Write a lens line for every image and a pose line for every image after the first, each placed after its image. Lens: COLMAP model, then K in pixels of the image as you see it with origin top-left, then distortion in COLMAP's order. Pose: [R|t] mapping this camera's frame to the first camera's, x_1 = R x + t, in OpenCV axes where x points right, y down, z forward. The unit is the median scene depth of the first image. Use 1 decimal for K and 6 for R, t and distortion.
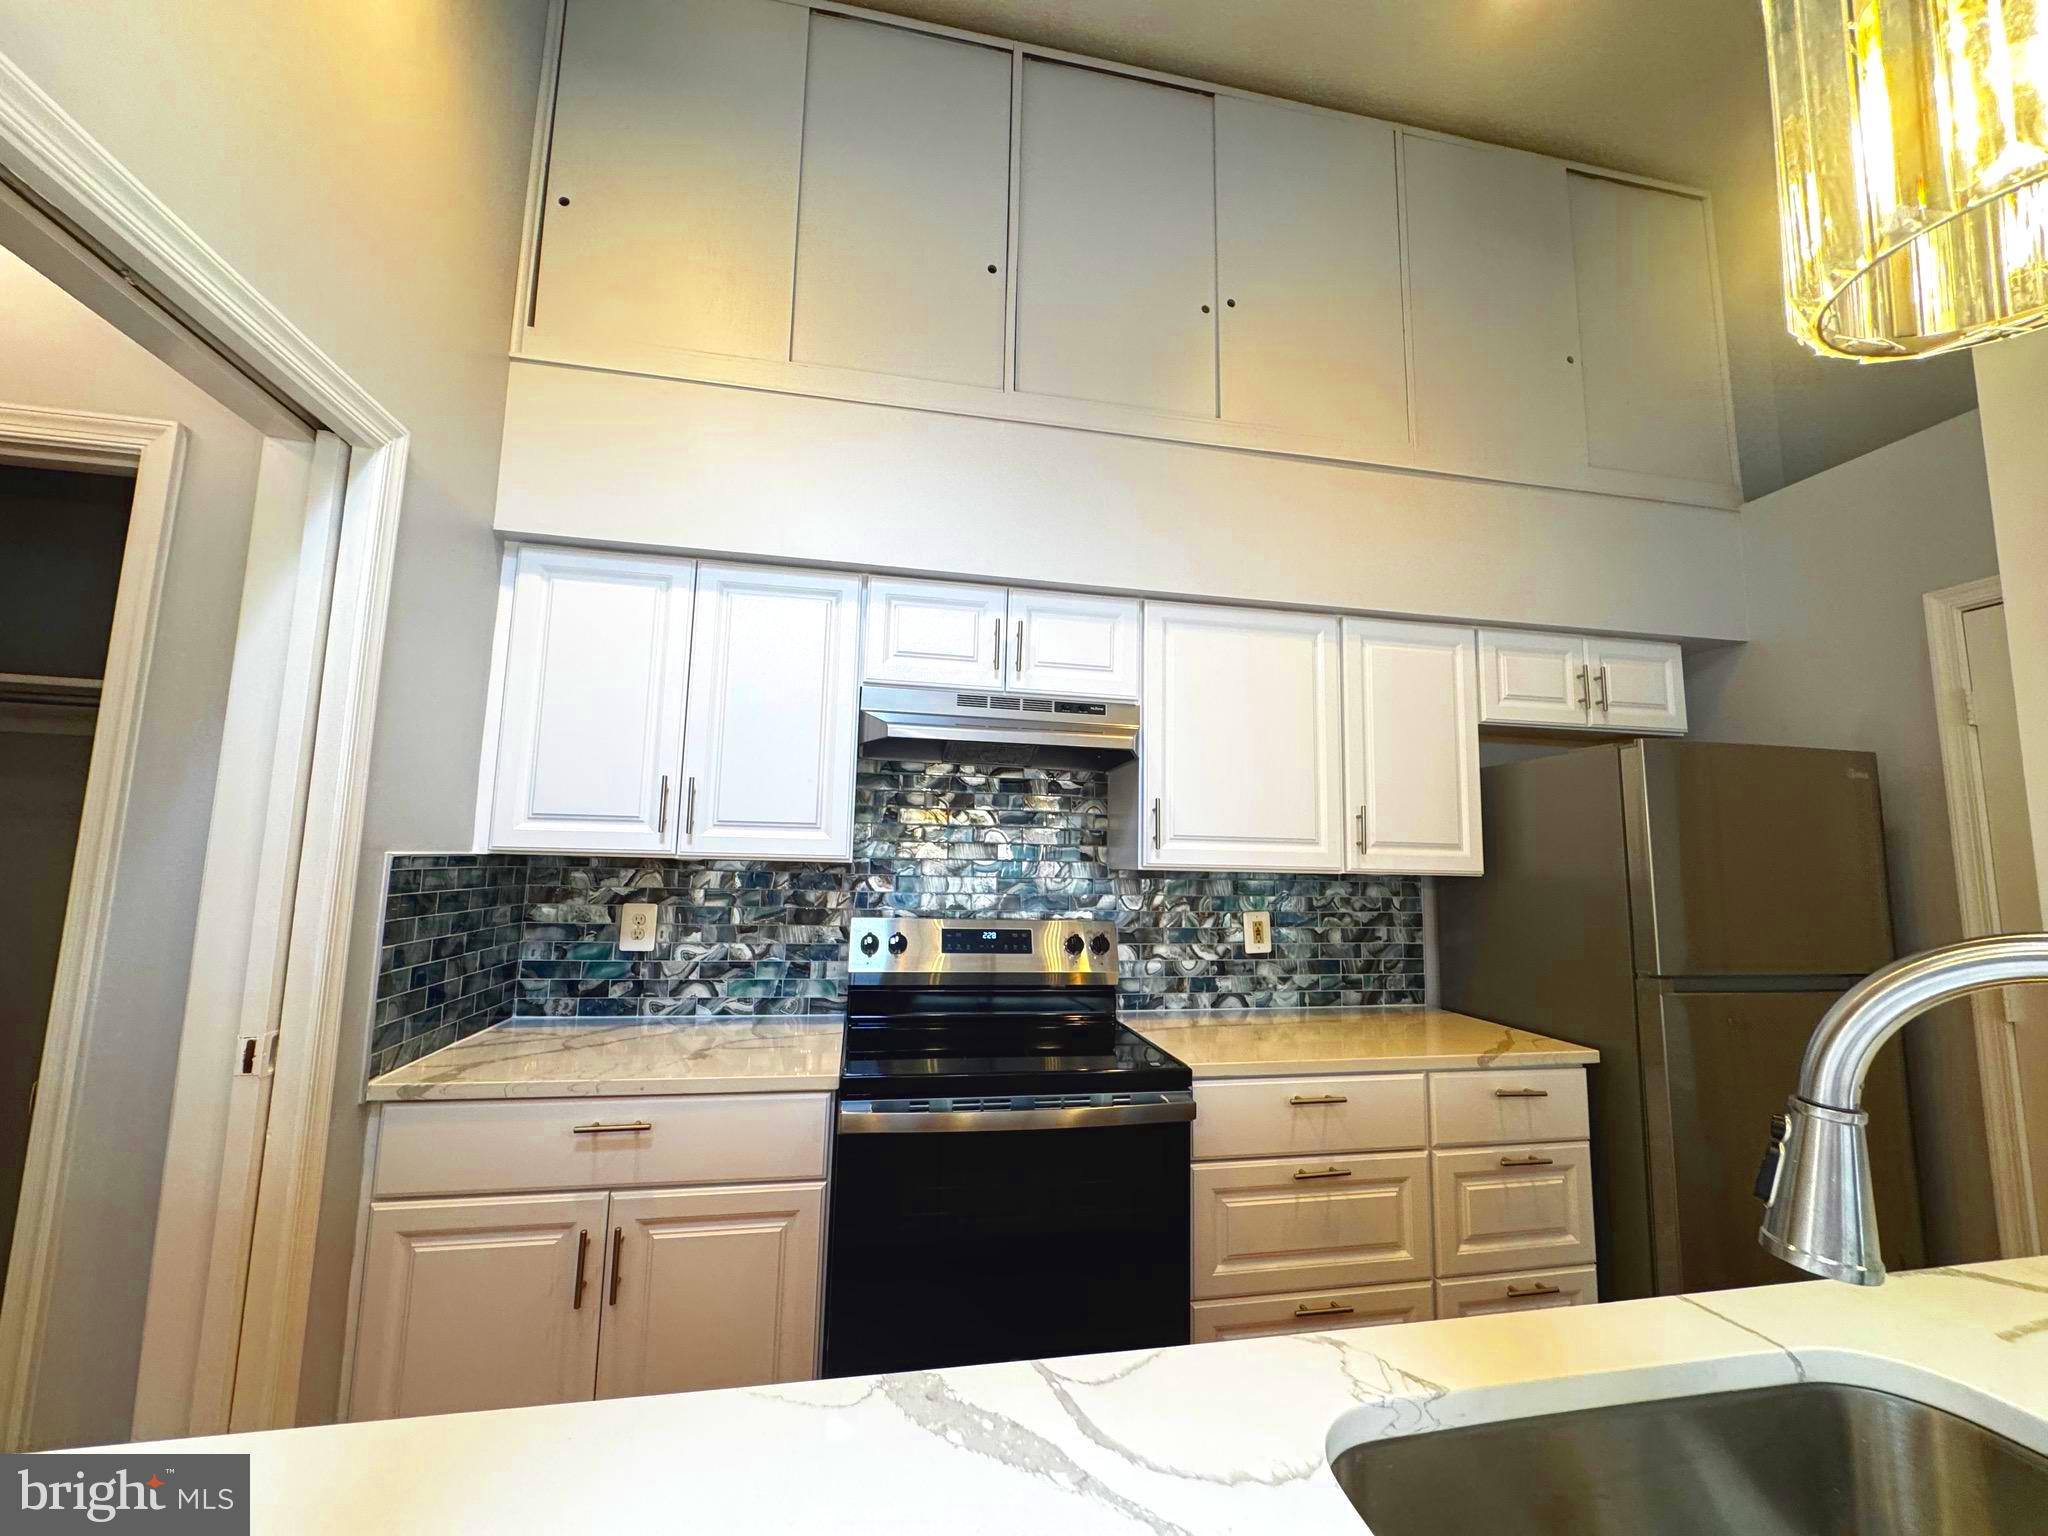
lens RADIAL K [[815.1, 0, 1024.9], [0, 815.1, 767.4], [0, 0, 1]] dist [-0.002891, 0.000716]
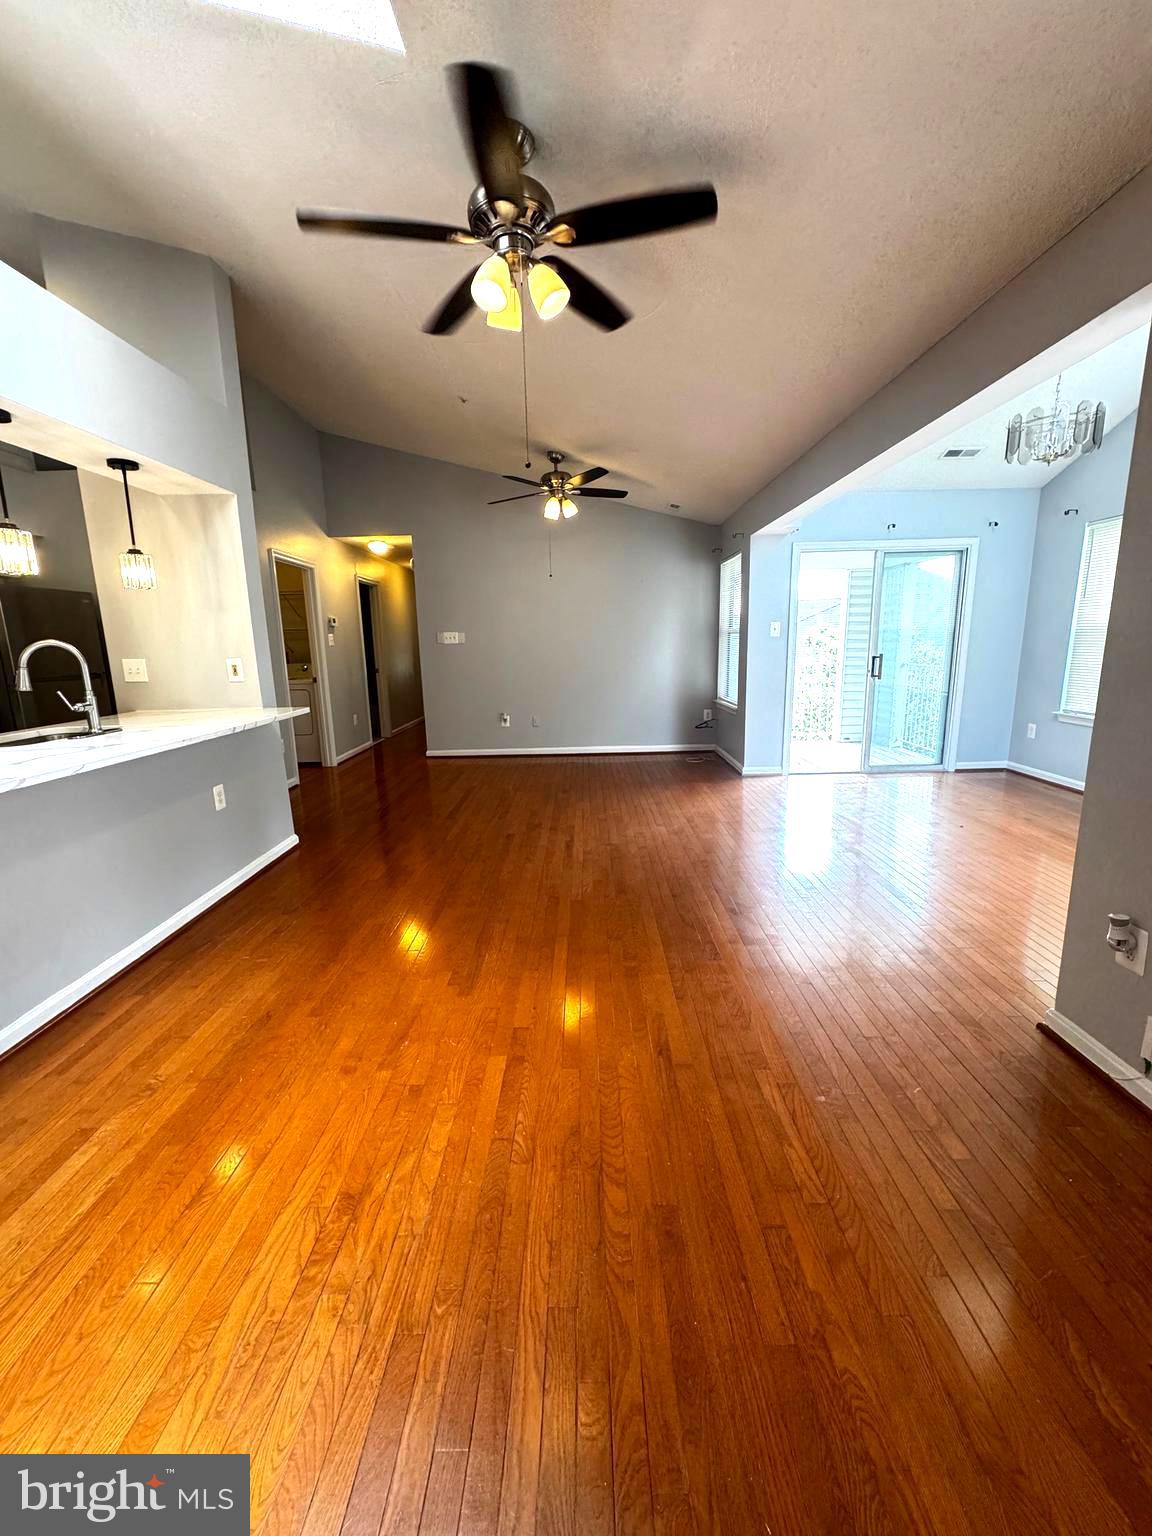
lens RADIAL K [[611.3, 0, 572.4], [0, 611.3, 766.9], [0, 0, 1]] dist [-0.002891, 0.000716]
pose [[0.208891, -0.219891, 0.952897, -0.641389], [-0.092956, 0.965517, 0.243180, -0.093092], [-0.973511, -0.139376, 0.181248, -0.934830]]
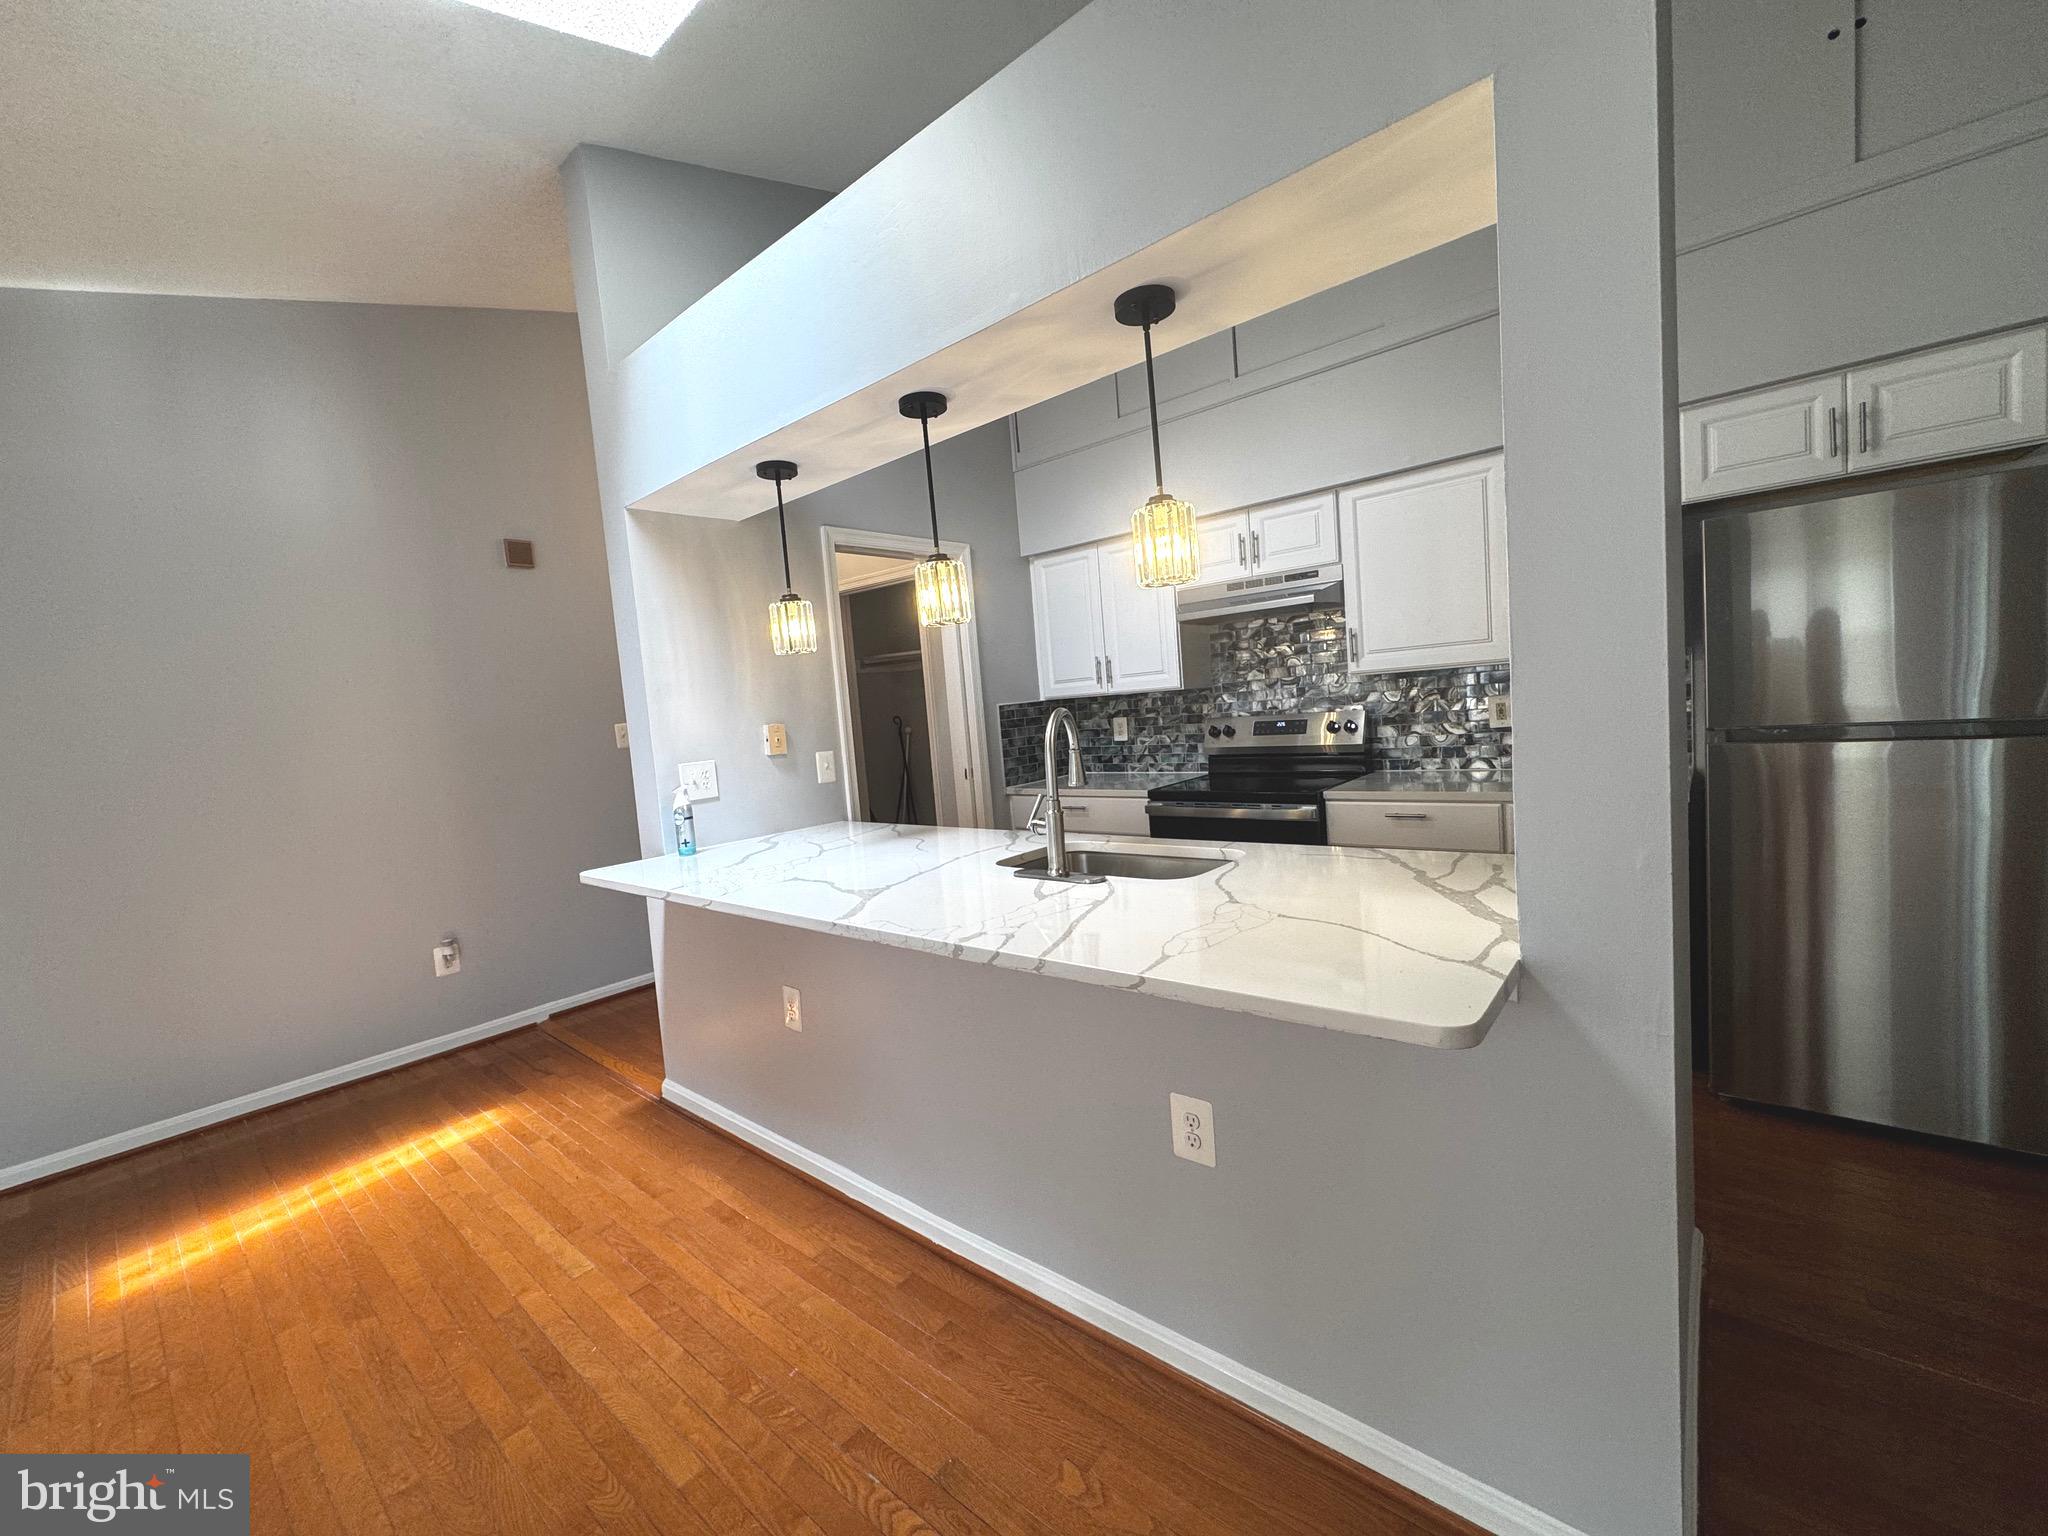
lens RADIAL K [[815.1, 0, 1024.8], [0, 815.1, 768.7], [0, 0, 1]] dist [-0.002891, 0.000716]
pose [[0.619520, -0.008401, -0.784936, 0.878661], [0.186979, 0.972741, 0.137165, -0.025529], [0.762387, -0.231742, 0.604203, -0.379166]]
